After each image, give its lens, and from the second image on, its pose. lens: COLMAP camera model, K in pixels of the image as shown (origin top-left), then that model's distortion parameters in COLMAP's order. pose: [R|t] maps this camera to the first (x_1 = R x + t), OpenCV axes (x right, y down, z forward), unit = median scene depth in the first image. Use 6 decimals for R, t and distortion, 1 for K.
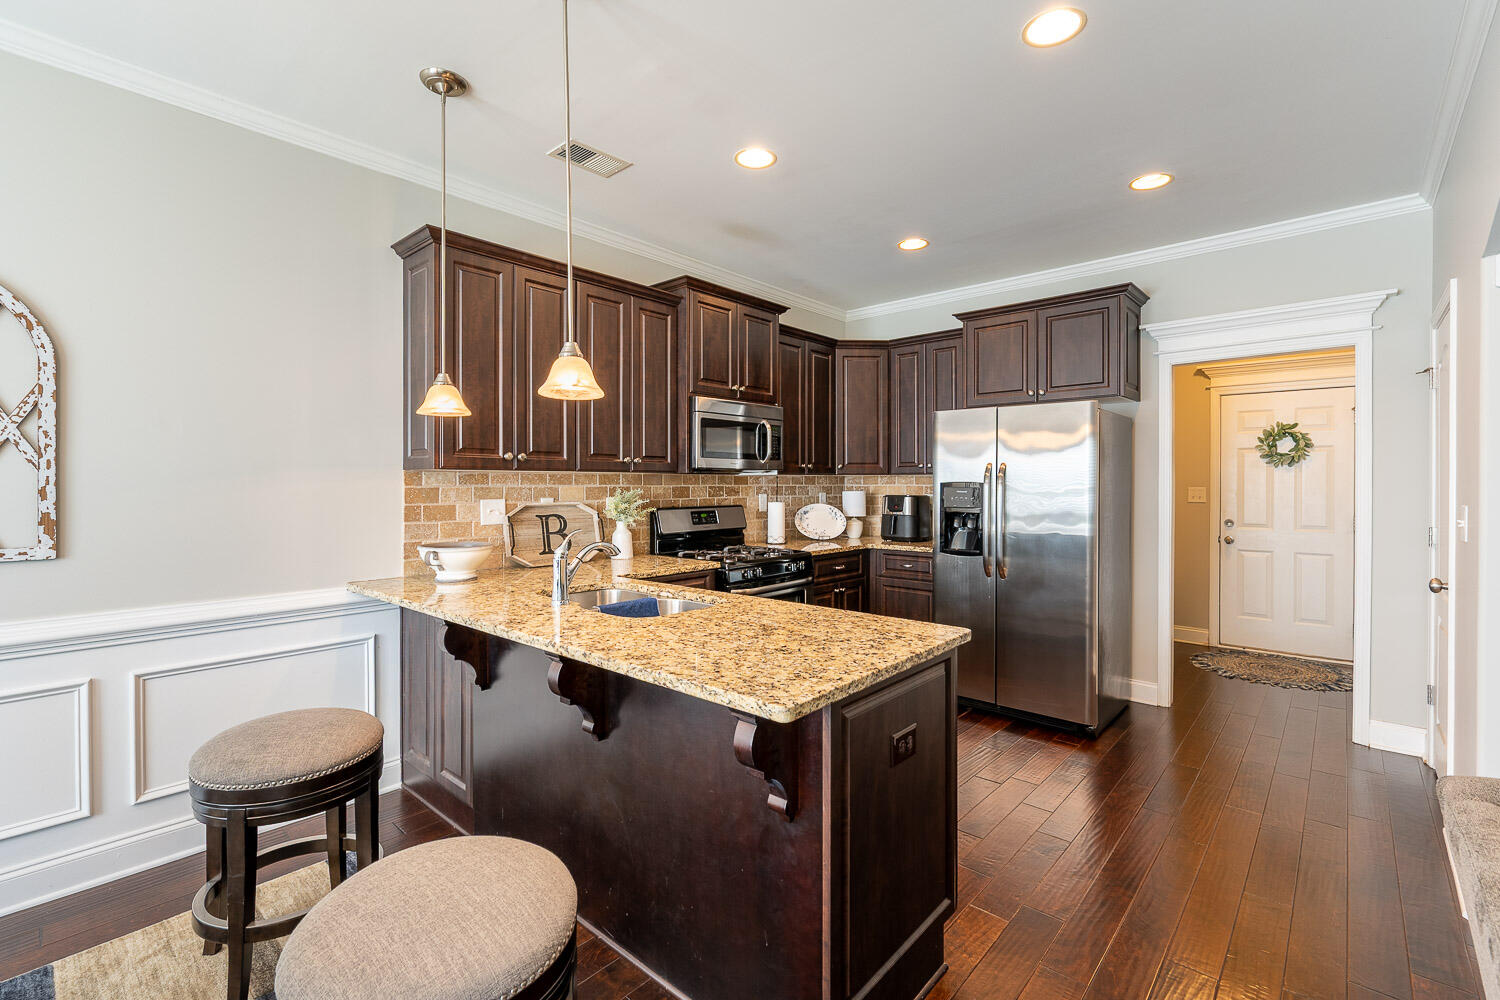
lens RADIAL K [[671.7, 0, 749.1], [0, 671.7, 498.8], [0, 0, 1]] dist [-0.000389, -0.000213]
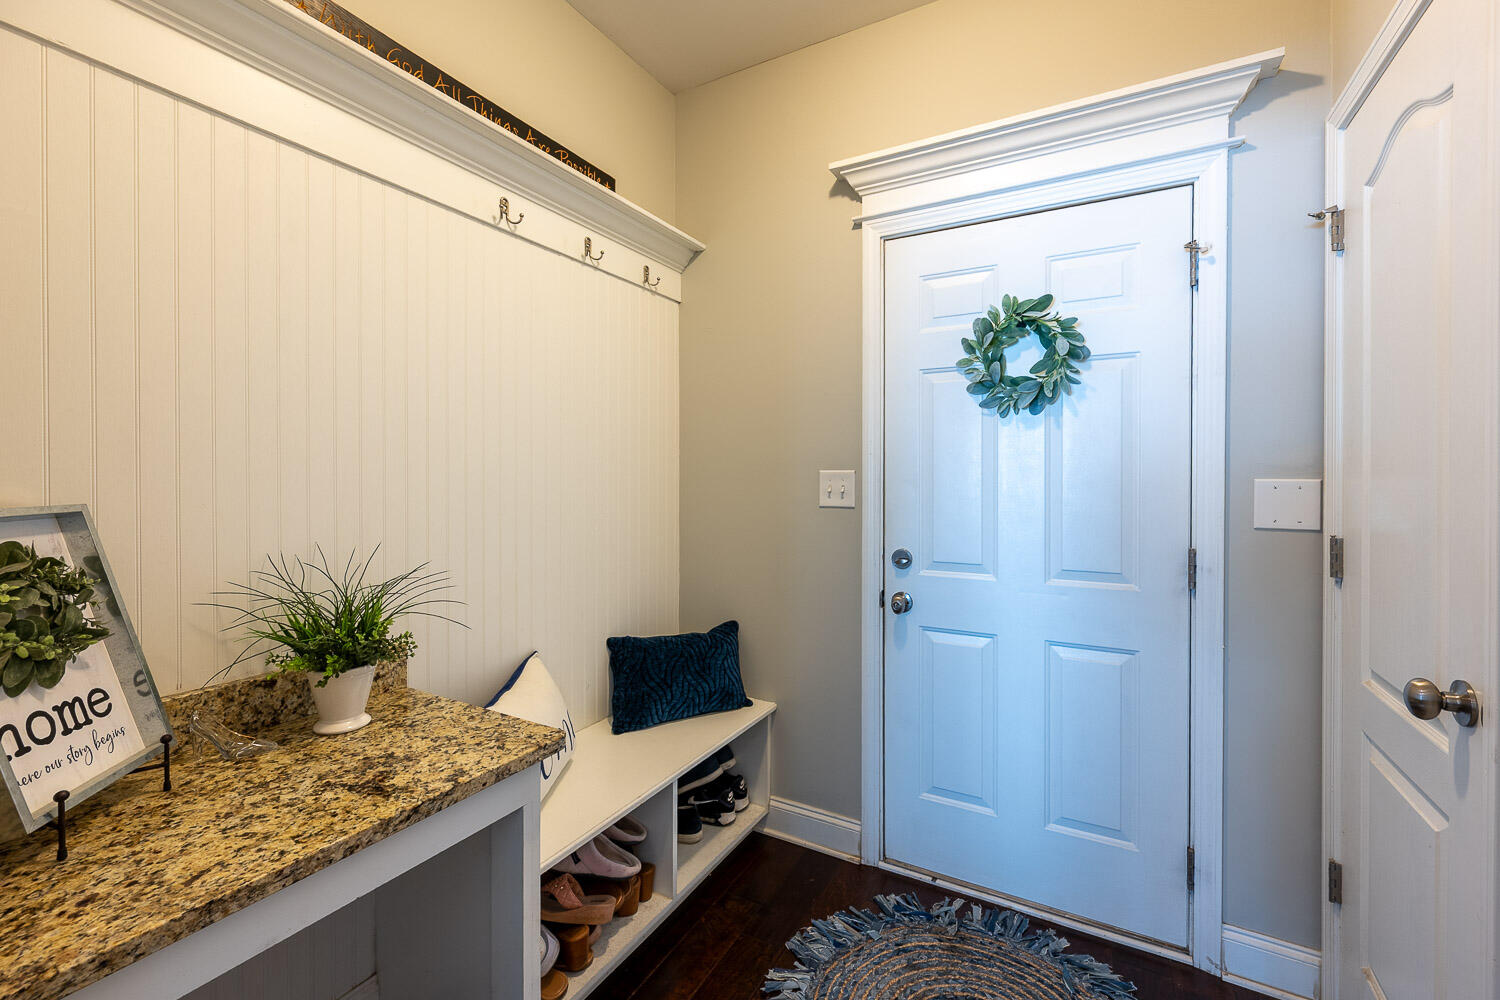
lens RADIAL K [[606.2, 0, 750.8], [0, 606.2, 488.5], [0, 0, 1]] dist [0.000157, 0.000220]
pose [[0.995156, -0.001795, 0.098294, 0.612023], [0.001626, 0.999997, 0.001803, -0.007056], [-0.098297, -0.001635, 0.995156, 0.676664]]
